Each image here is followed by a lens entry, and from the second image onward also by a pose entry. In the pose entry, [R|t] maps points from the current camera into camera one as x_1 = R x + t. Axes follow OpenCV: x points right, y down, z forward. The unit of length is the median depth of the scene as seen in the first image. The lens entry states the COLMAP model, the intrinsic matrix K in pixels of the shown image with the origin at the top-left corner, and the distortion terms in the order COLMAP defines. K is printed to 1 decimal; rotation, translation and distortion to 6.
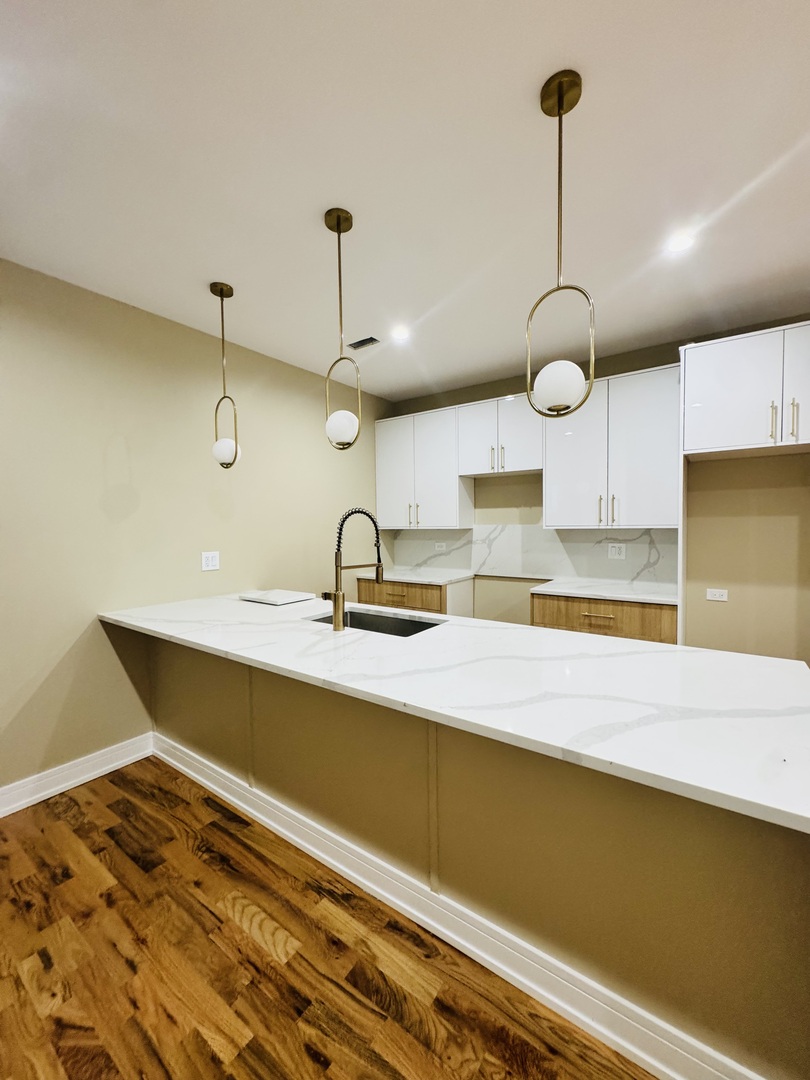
lens RADIAL K [[430.6, 0, 406.2], [0, 430.6, 537.8], [0, 0, 1]] dist [-0.002816, 0.000560]
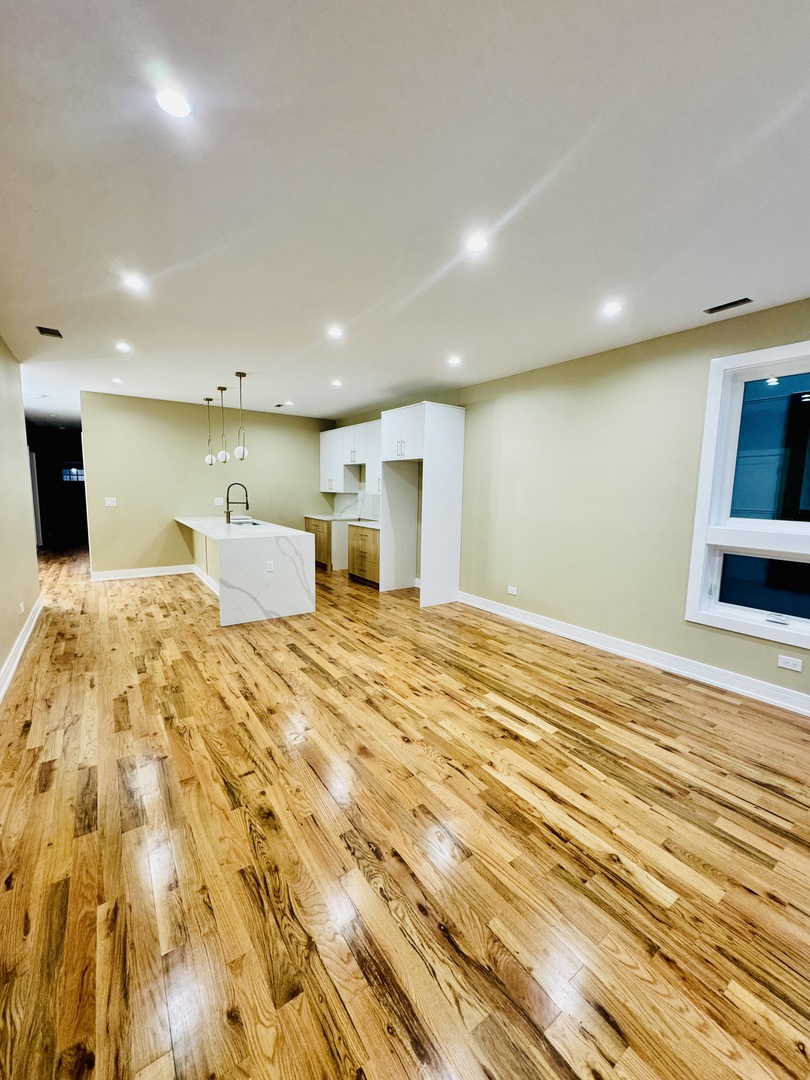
lens RADIAL K [[430.6, 0, 406.2], [0, 430.6, 537.8], [0, 0, 1]] dist [-0.002816, 0.000560]
pose [[0.943473, 0.069898, -0.323996, 1.912304], [-0.043626, 0.995194, 0.087664, -0.002007], [0.328566, -0.068574, 0.941988, -1.356642]]
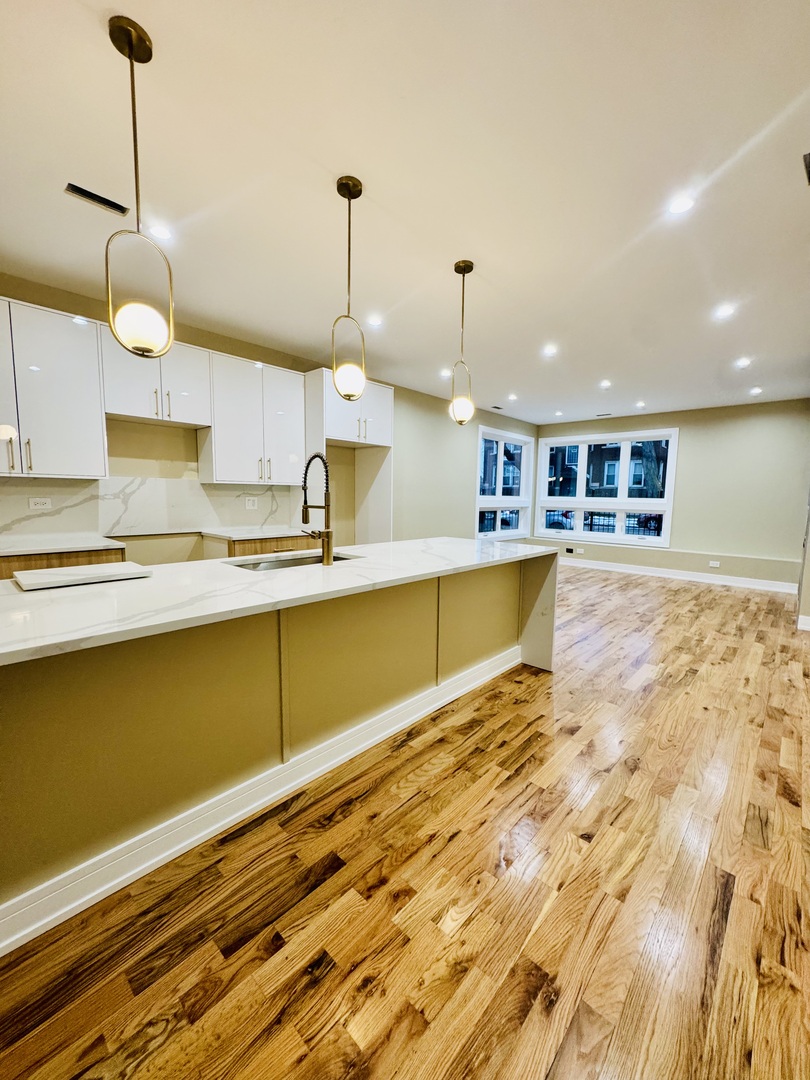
lens RADIAL K [[430.6, 0, 406.2], [0, 430.6, 537.8], [0, 0, 1]] dist [-0.002816, 0.000560]
pose [[0.125048, -0.084883, 0.988513, -1.158176], [0.017098, 0.996370, 0.083395, 0.057212], [-0.992003, 0.006474, 0.126045, 0.647249]]
